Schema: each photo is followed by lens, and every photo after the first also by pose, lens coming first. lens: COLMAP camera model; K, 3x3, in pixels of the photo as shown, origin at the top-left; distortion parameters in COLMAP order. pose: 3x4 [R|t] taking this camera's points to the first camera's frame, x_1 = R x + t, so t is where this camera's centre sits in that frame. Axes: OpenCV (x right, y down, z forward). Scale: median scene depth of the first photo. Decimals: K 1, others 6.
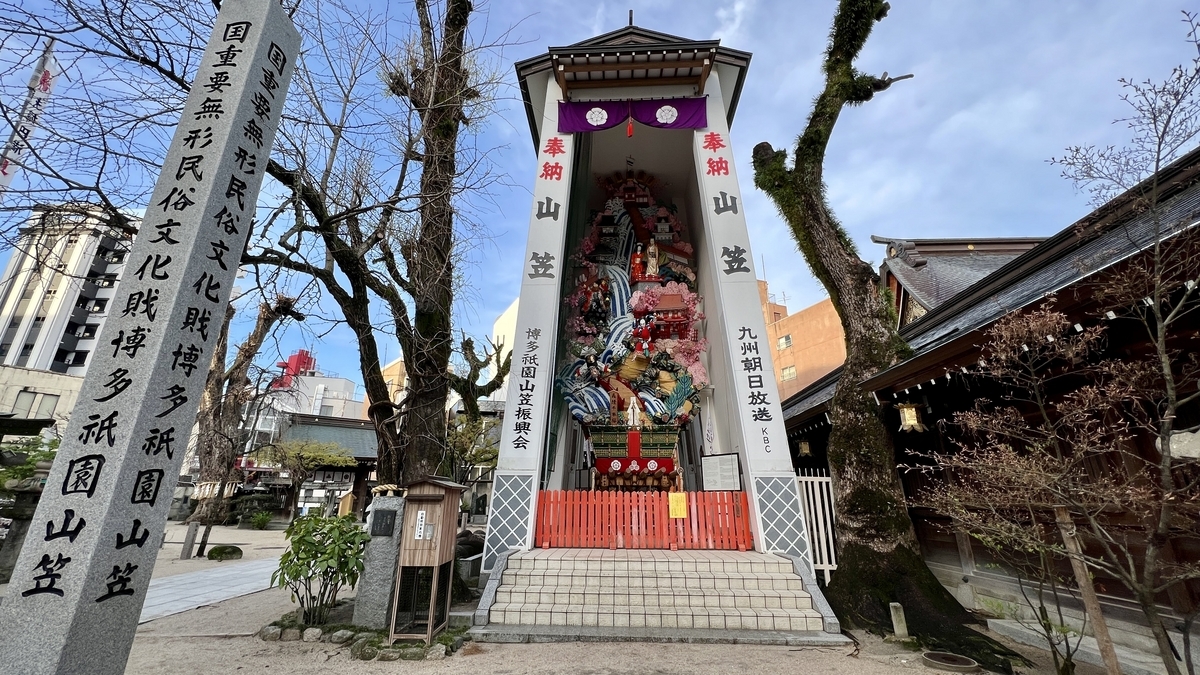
lens RADIAL K [[478.2, 0, 594.3], [0, 478.2, 336.7], [0, 0, 1]] dist [-0.001942, 0.000785]
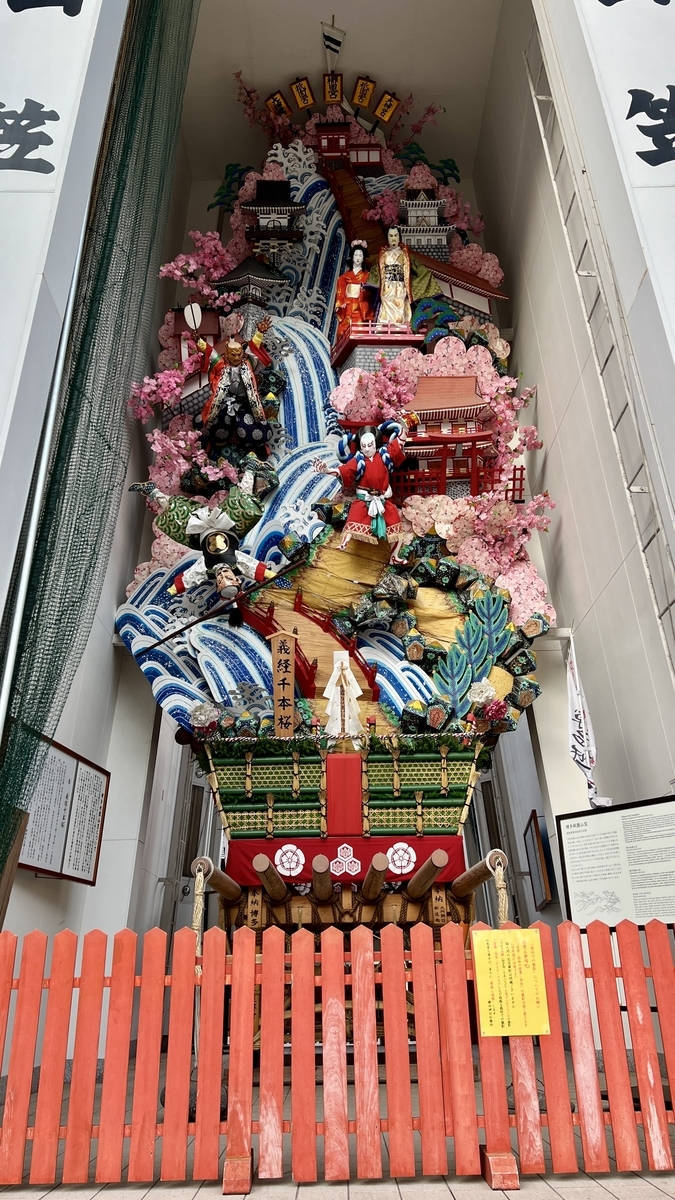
lens RADIAL K [[894.8, 0, 340.8], [0, 894.8, 599.7], [0, 0, 1]] dist [0.064258, -0.077633]
pose [[0.998069, -0.001197, 0.062110, 0.039927], [0.005291, 0.997819, -0.065792, 0.124672], [-0.061895, 0.065993, 0.995899, 0.351297]]
